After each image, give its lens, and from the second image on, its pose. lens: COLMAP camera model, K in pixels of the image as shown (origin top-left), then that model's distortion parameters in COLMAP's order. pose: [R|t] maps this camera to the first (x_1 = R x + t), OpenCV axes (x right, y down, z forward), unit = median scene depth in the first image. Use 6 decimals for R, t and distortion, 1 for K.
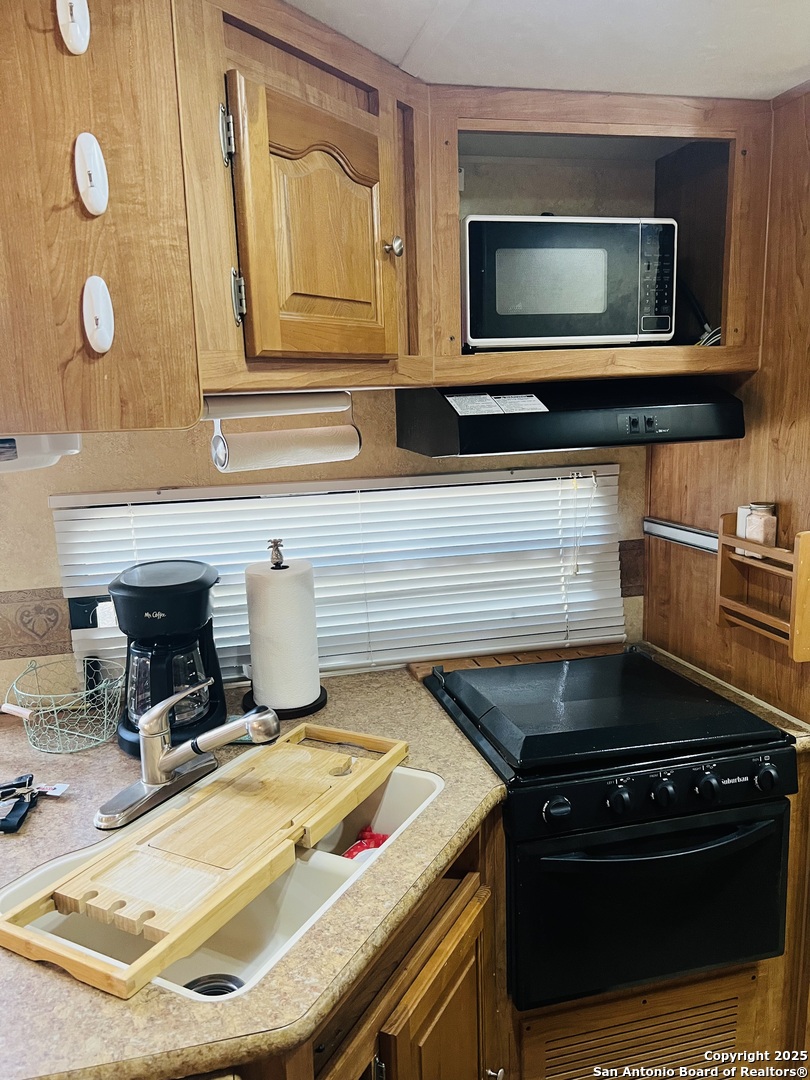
lens RADIAL K [[812.9, 0, 405.0], [0, 812.9, 539.7], [0, 0, 1]] dist [0.027466, -0.050454]
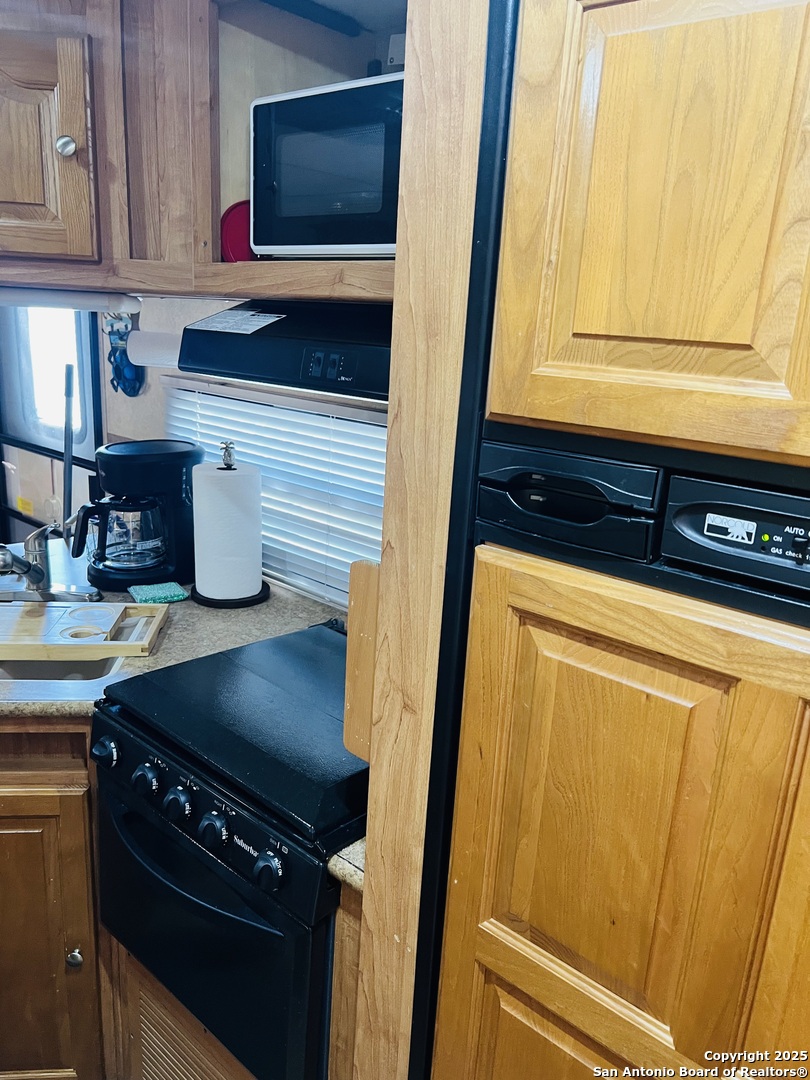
lens RADIAL K [[812.9, 0, 406.9], [0, 812.9, 546.1], [0, 0, 1]] dist [0.027466, -0.050454]
pose [[0.557301, 0.292034, -0.777259, 0.955268], [-0.225634, 0.954145, 0.196712, -0.147108], [0.799065, 0.065749, 0.597639, 0.625017]]
